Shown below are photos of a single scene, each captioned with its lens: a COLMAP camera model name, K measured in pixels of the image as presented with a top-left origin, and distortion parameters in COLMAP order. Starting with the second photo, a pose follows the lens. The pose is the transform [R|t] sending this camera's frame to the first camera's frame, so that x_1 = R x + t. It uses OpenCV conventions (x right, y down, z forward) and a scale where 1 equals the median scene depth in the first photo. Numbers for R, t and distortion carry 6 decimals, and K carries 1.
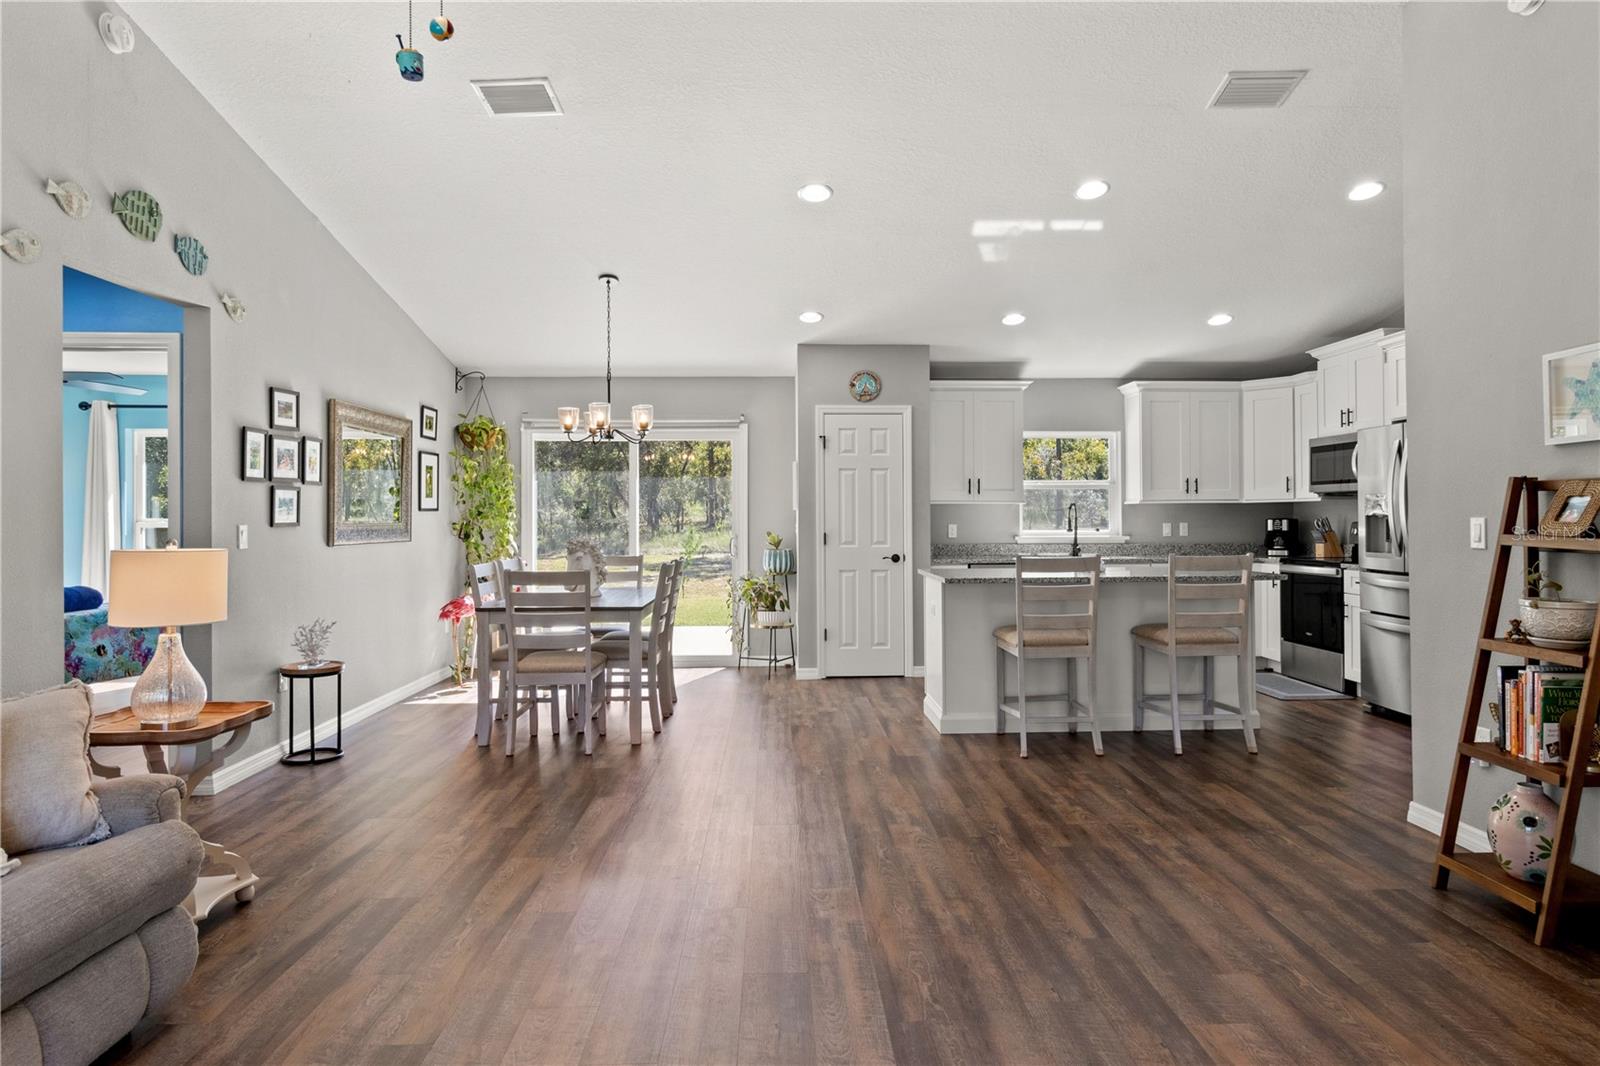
lens RADIAL K [[911.8, 0, 845.1], [0, 911.8, 498.5], [0, 0, 1]] dist [0.018320, -0.002938]
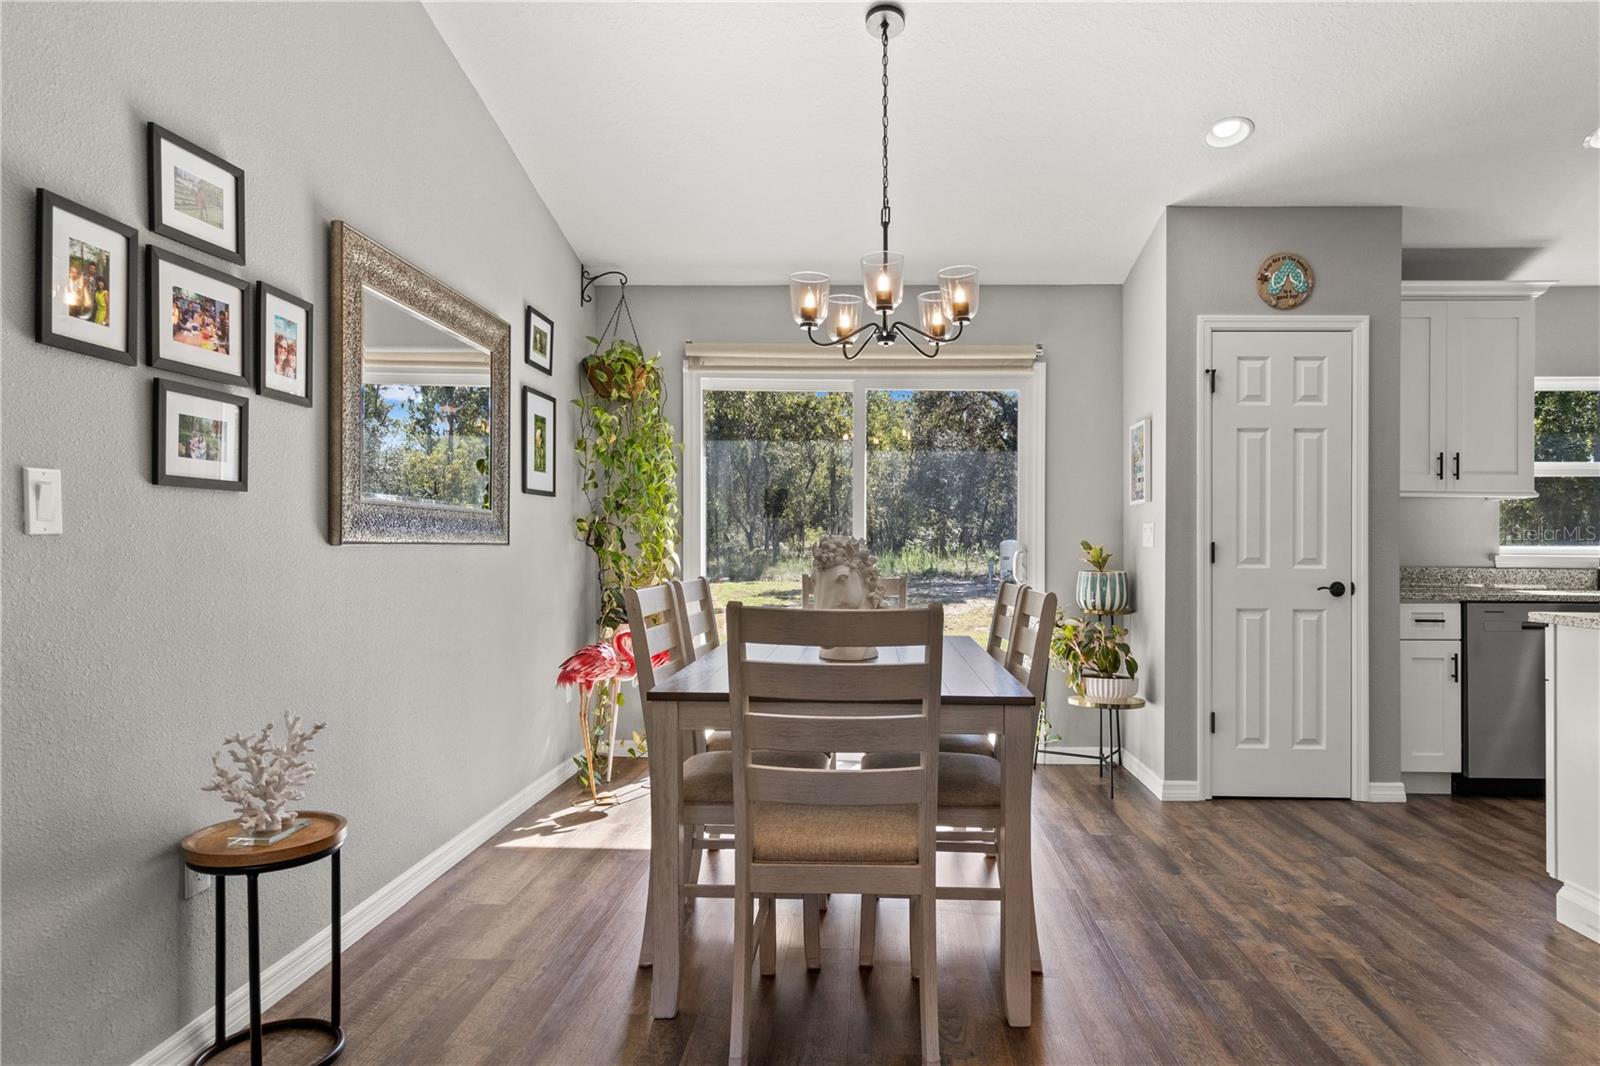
lens RADIAL K [[925.7, 0, 855.0], [0, 925.7, 554.3], [0, 0, 1]] dist [0.000162, 0.001519]
pose [[0.995166, 0.010935, -0.097593, -0.211805], [-0.008055, 0.999522, 0.029853, 0.033920], [0.097872, -0.028923, 0.994779, 0.464606]]
